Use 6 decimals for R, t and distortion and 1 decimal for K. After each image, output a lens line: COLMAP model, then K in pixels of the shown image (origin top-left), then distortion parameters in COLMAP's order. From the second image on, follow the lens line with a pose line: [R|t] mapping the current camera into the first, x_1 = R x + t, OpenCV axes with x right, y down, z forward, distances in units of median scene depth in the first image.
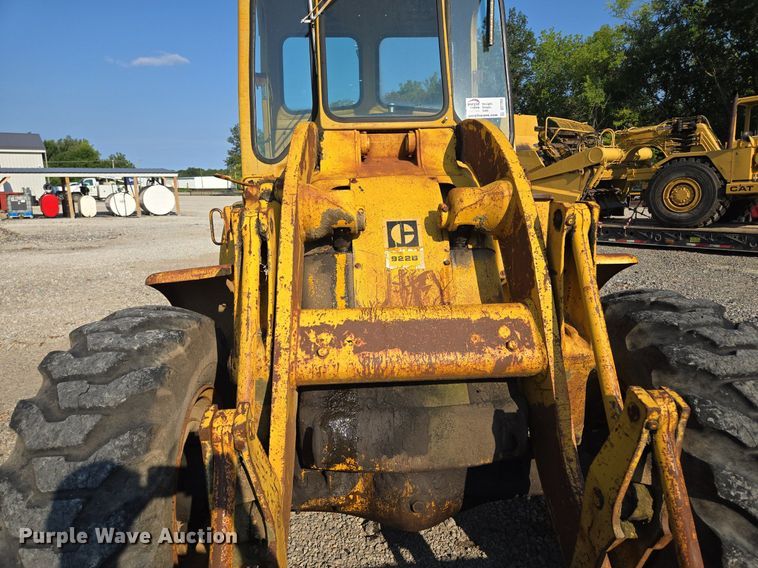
lens RADIAL K [[506.8, 0, 380.5], [0, 506.8, 281.3], [0, 0, 1]] dist [0.073684, -0.058058]
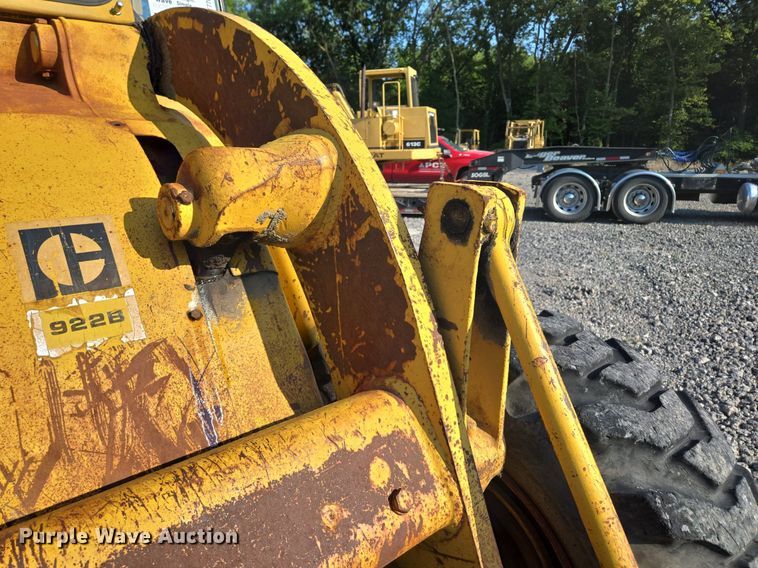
lens RADIAL K [[524.2, 0, 369.0], [0, 524.2, 281.2], [0, 0, 1]] dist [0.041705, -0.026921]
pose [[0.802961, -0.124545, 0.582874, -0.014261], [0.086197, 0.991909, 0.093202, -0.097347], [-0.589765, -0.024596, 0.807200, 0.534883]]
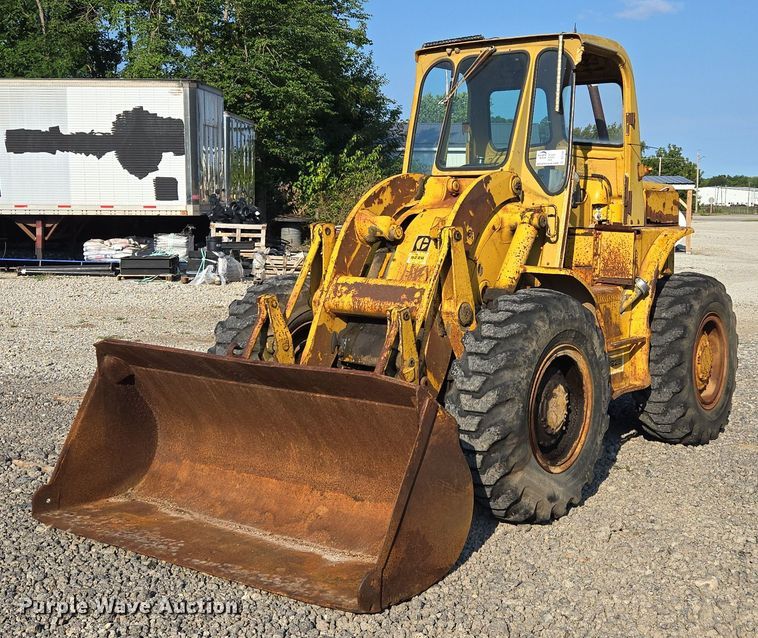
lens RADIAL K [[1008.4, 0, 439.9], [0, 1008.4, 305.1], [0, 0, 1]] dist [0.095542, 0.000000]
pose [[0.766106, 0.088331, -0.636616, 2.239309], [-0.140794, 0.989517, -0.032135, 0.205900], [0.627104, 0.114250, 0.770511, -1.498202]]
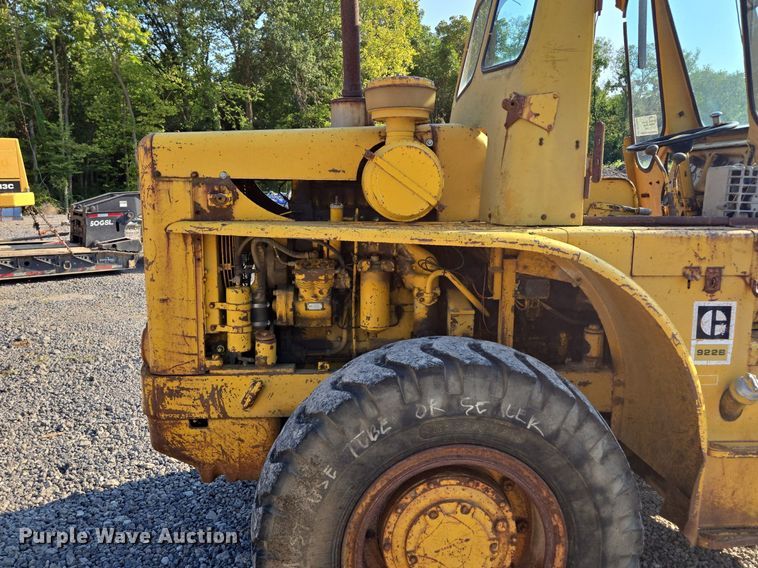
lens RADIAL K [[634.4, 0, 380.5], [0, 634.4, 284.9], [0, 0, 1]] dist [0.040180, 0.002872]
pose [[-0.006892, -0.133518, 0.991022, -1.591413], [0.182862, 0.974166, 0.132518, -0.398108], [-0.983114, 0.182134, 0.017702, 2.153183]]
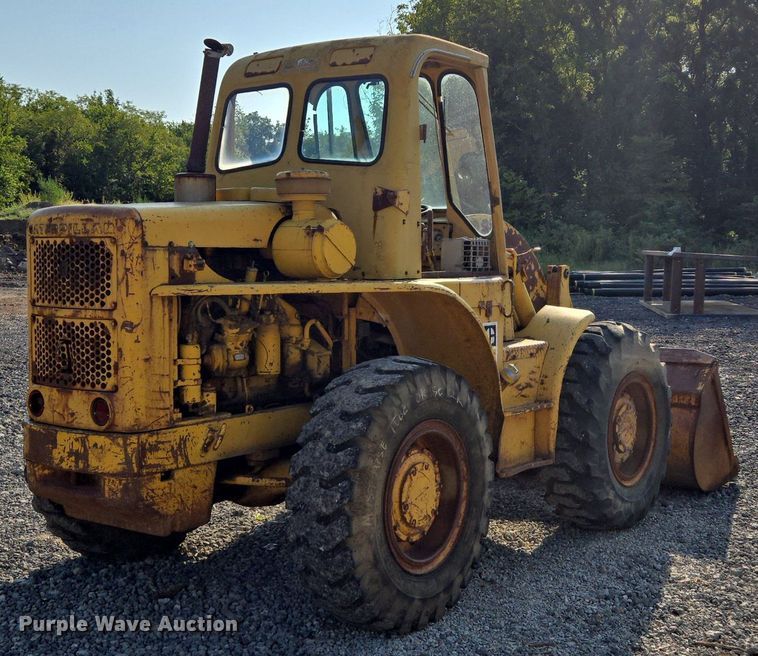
lens RADIAL K [[1114.7, 0, 388.7], [0, 1114.7, 303.7], [0, 0, 1]] dist [0.096334, 0.000000]
pose [[-0.757076, -0.010082, 0.653249, -2.326122], [0.139907, 0.974183, 0.177180, -0.766184], [-0.638171, 0.225533, -0.736120, 4.111576]]
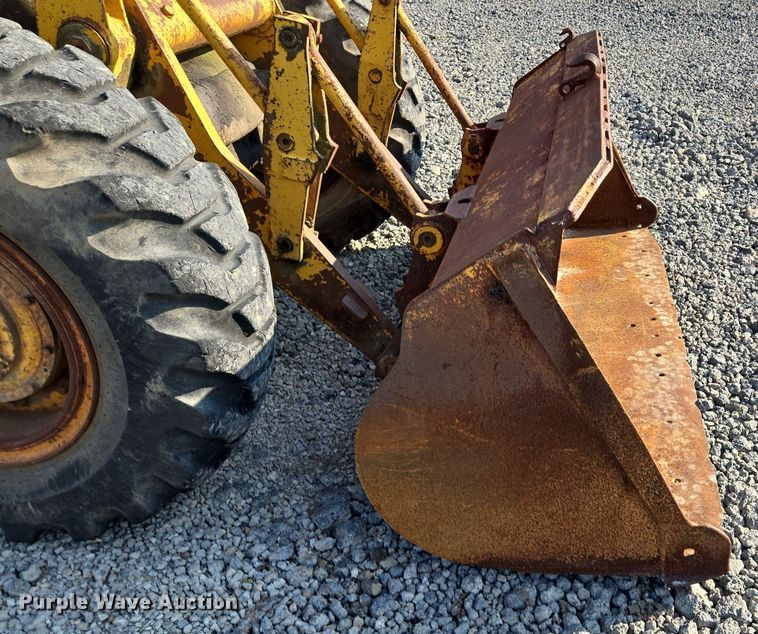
lens RADIAL K [[737.0, 0, 505.0], [0, 737.0, 346.3], [0, 0, 1]] dist [0.032270, 0.000000]
pose [[0.152890, -0.482746, 0.862311, -1.181640], [0.195464, 0.870104, 0.452452, 0.144727], [-0.968720, 0.099375, 0.227390, 0.129848]]
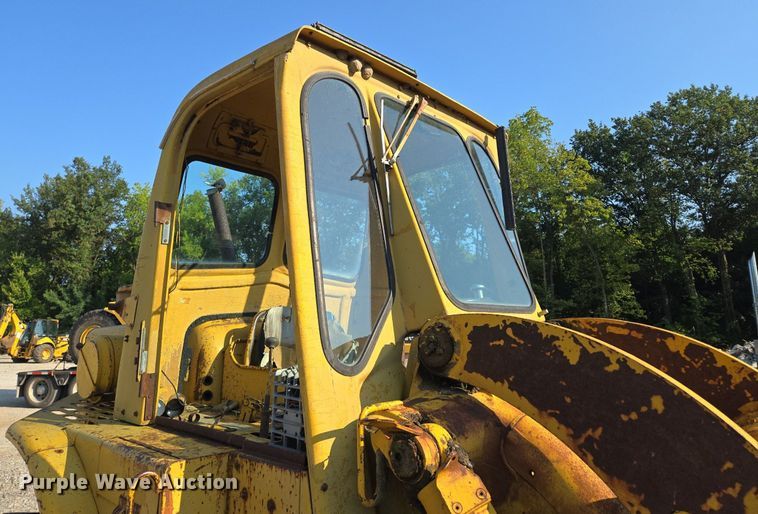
lens RADIAL K [[525.1, 0, 366.4], [0, 525.1, 219.0], [0, 0, 1]] dist [0.068492, -0.054220]
pose [[0.739870, 0.159763, 0.653505, -0.783392], [0.106574, 0.931293, -0.348333, -0.245136], [-0.664255, 0.327368, 0.672009, 0.730713]]
